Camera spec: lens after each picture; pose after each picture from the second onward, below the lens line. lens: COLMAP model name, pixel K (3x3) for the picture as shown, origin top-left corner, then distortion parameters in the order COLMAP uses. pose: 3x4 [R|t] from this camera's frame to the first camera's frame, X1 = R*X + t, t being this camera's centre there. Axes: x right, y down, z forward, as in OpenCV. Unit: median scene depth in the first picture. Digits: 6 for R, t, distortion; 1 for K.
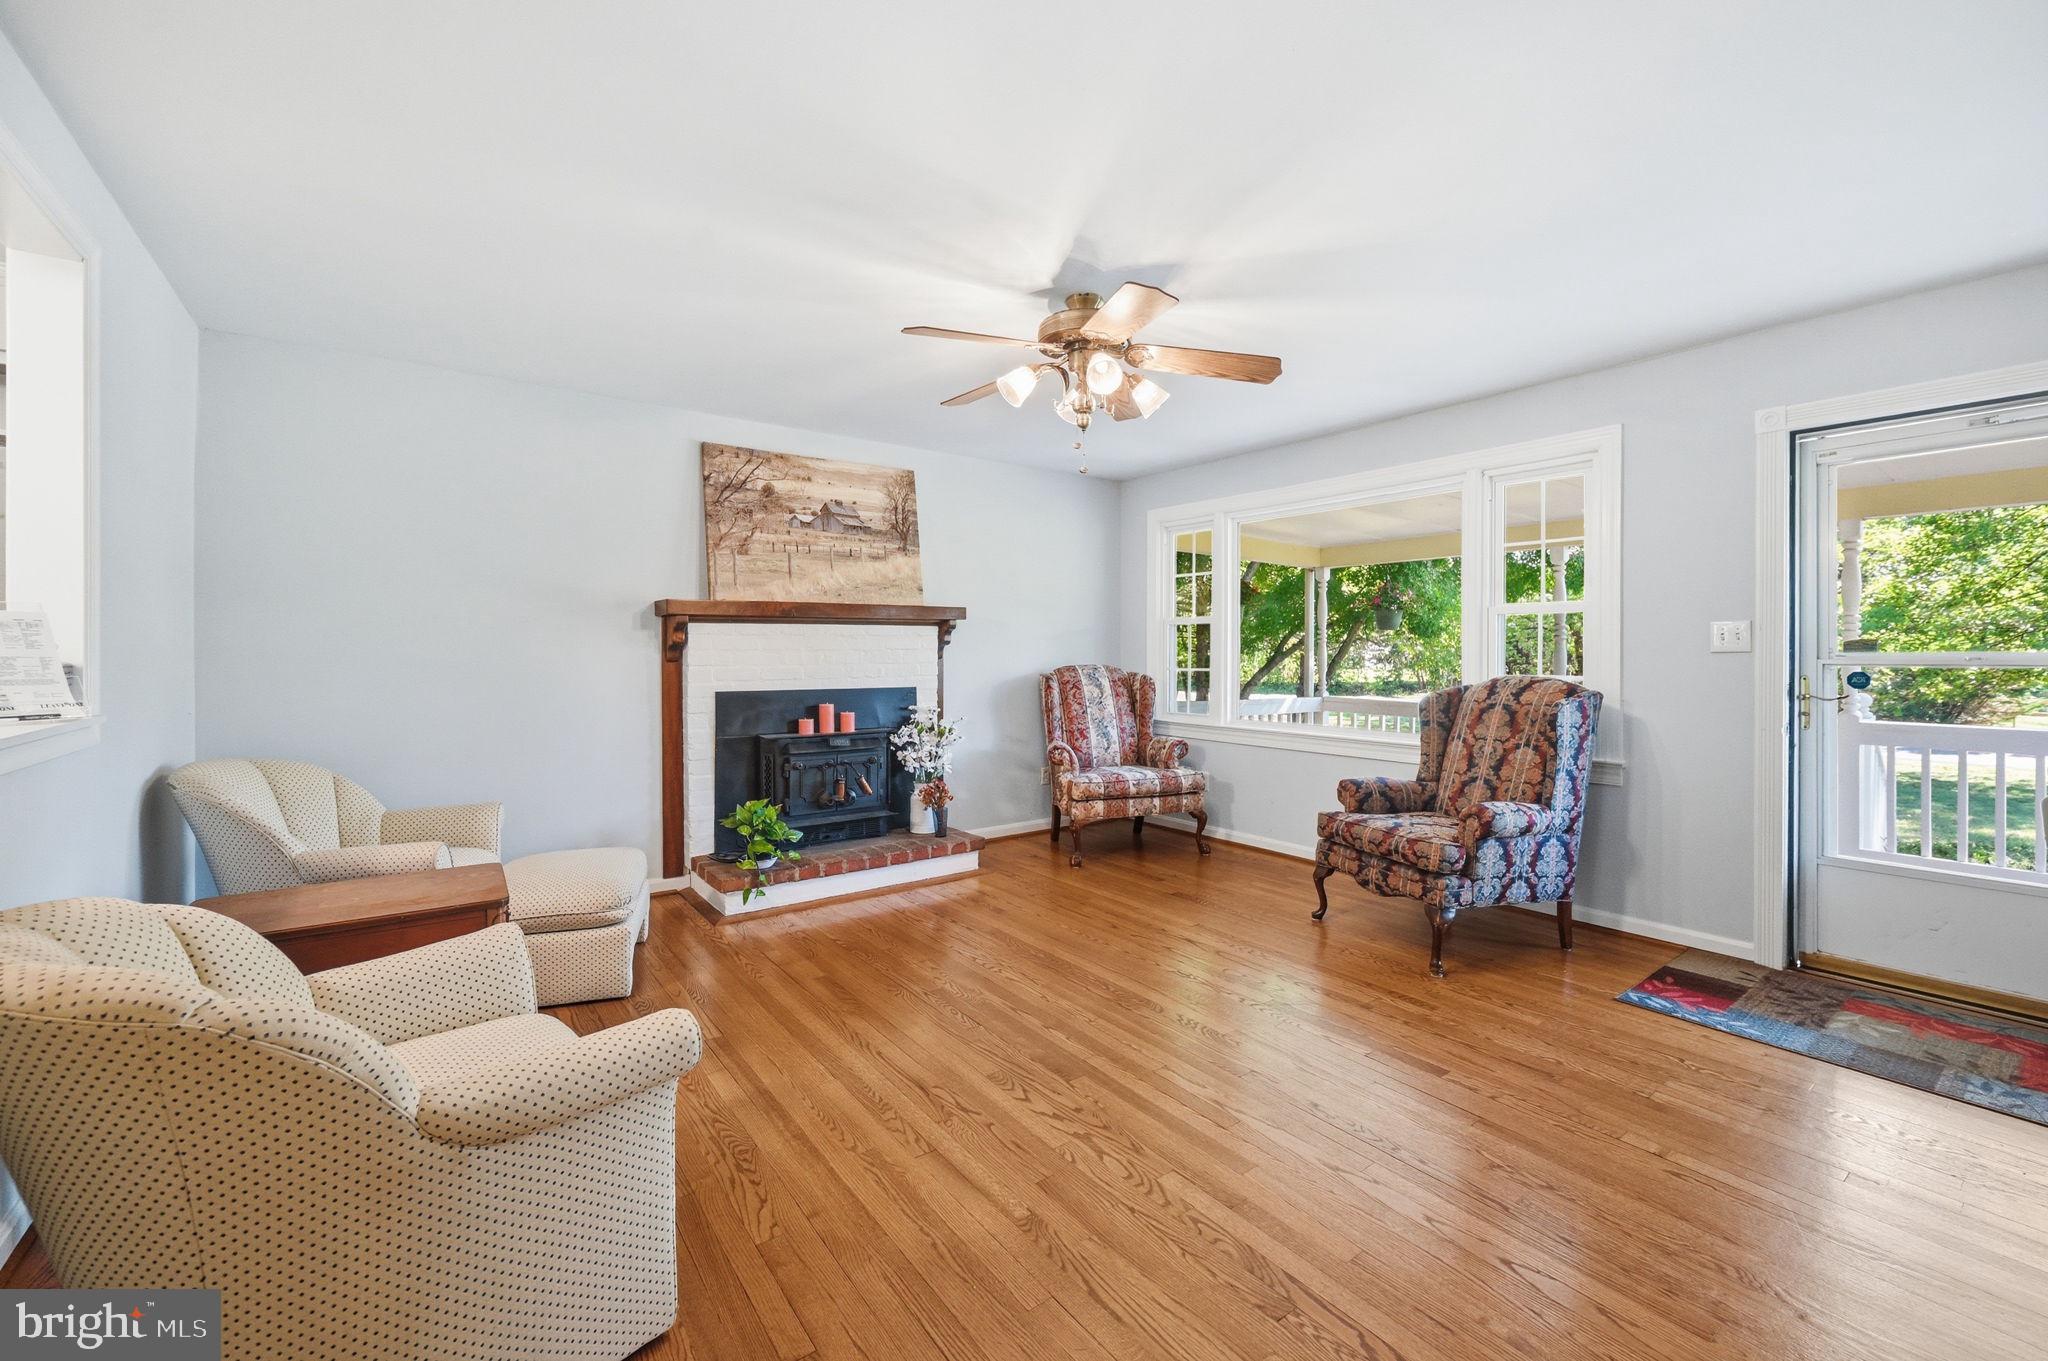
lens RADIAL K [[840.2, 0, 1019.5], [0, 840.2, 664.5], [0, 0, 1]] dist [0.000492, -0.000013]
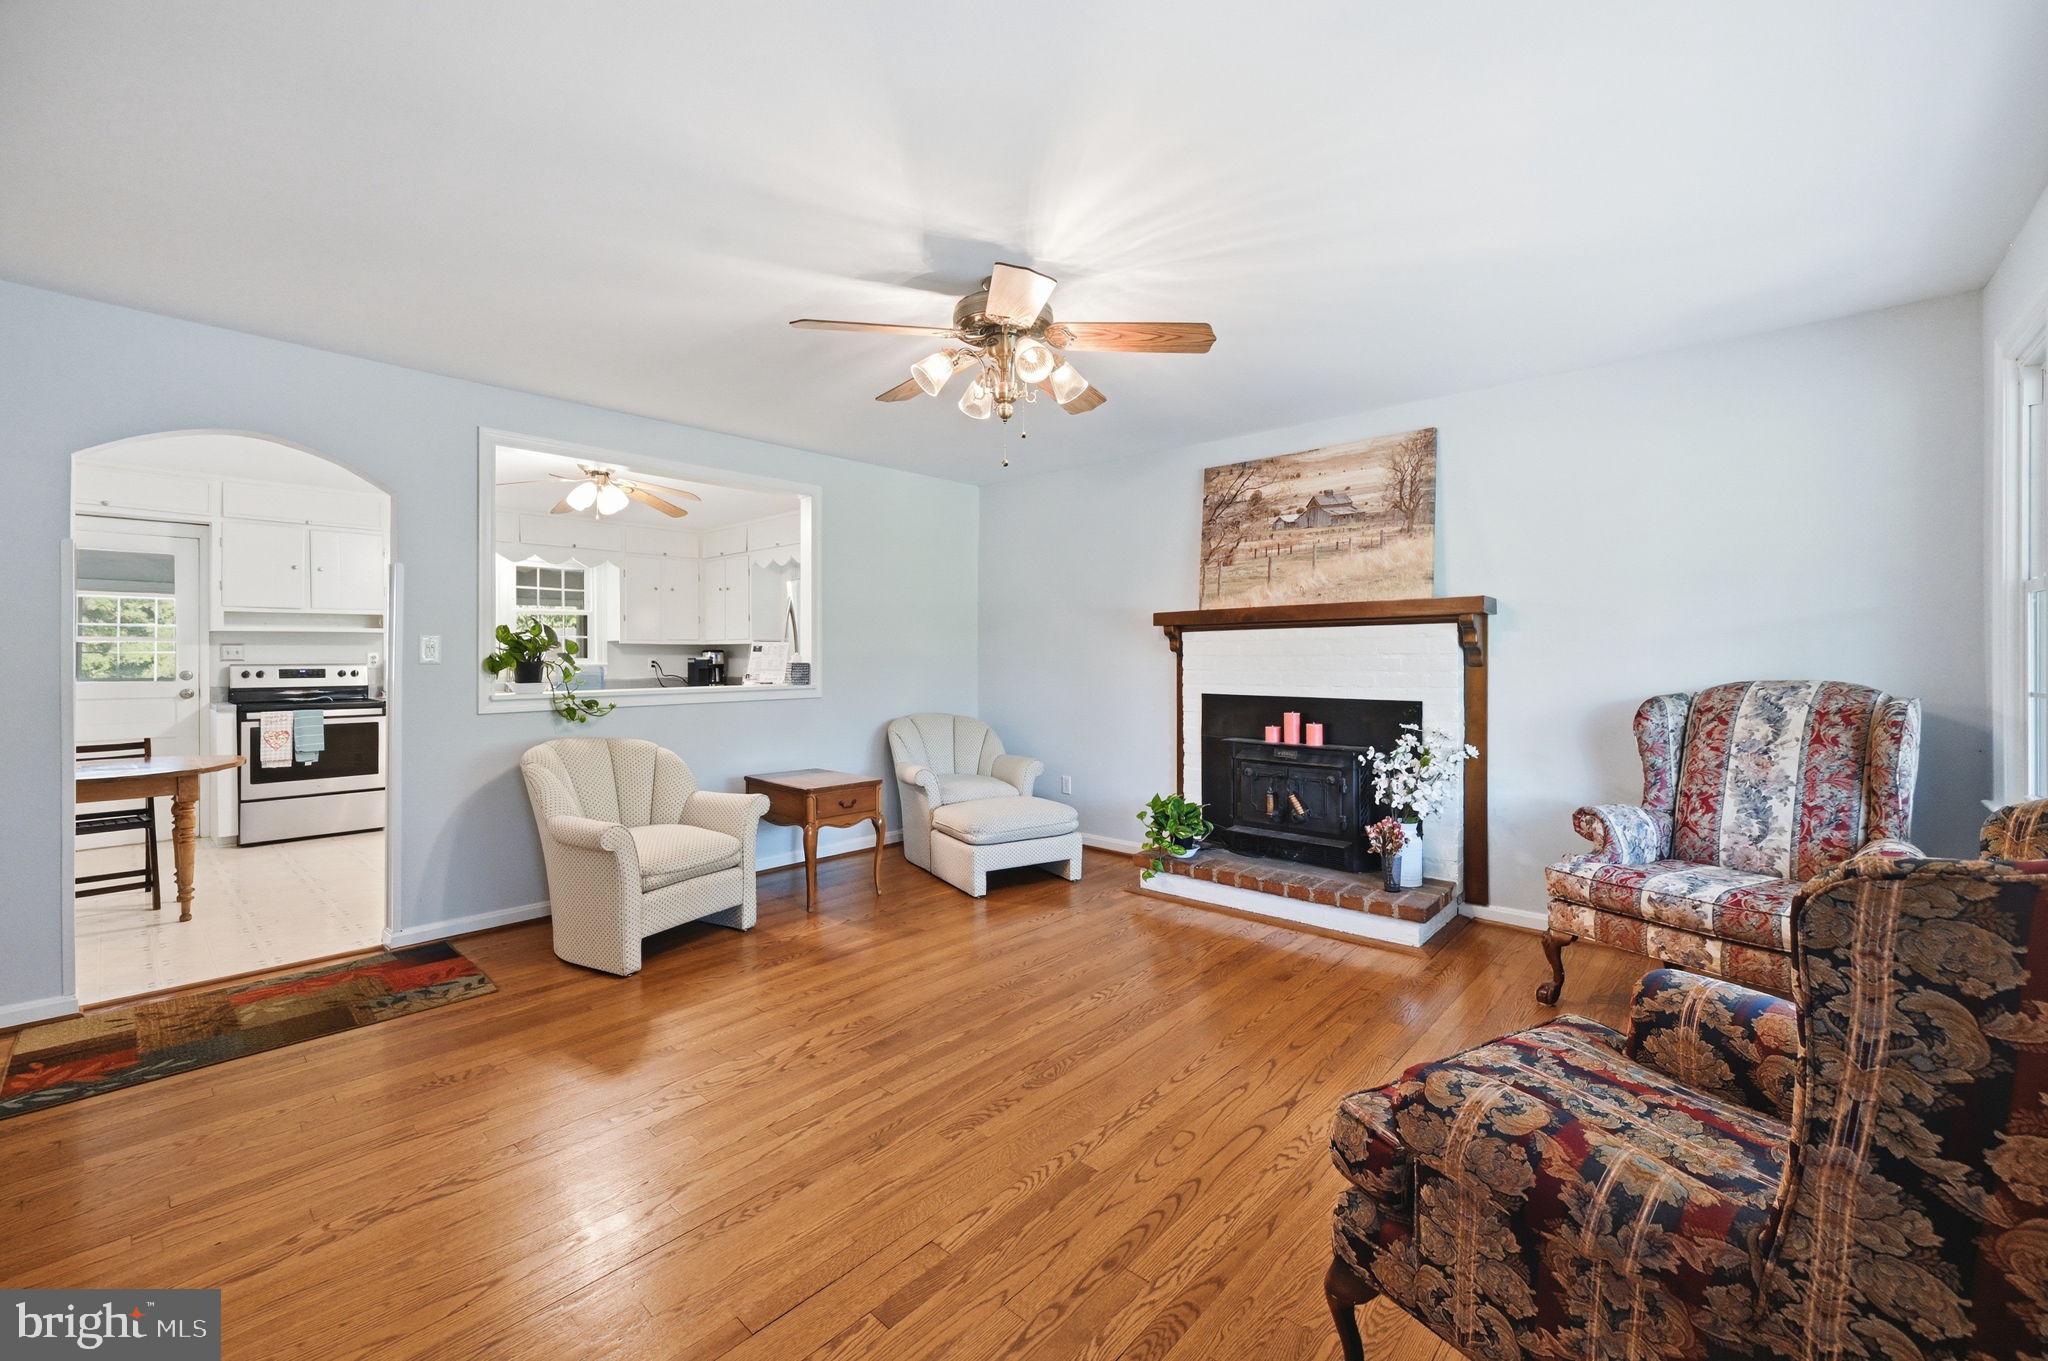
lens RADIAL K [[840.2, 0, 1045.6], [0, 840.2, 656.1], [0, 0, 1]] dist [0.000492, -0.000013]
pose [[0.200351, -0.002858, -0.979720, 0.627268], [-0.012737, 0.999904, -0.005521, -0.007590], [0.979641, 0.013585, 0.200296, 0.535117]]
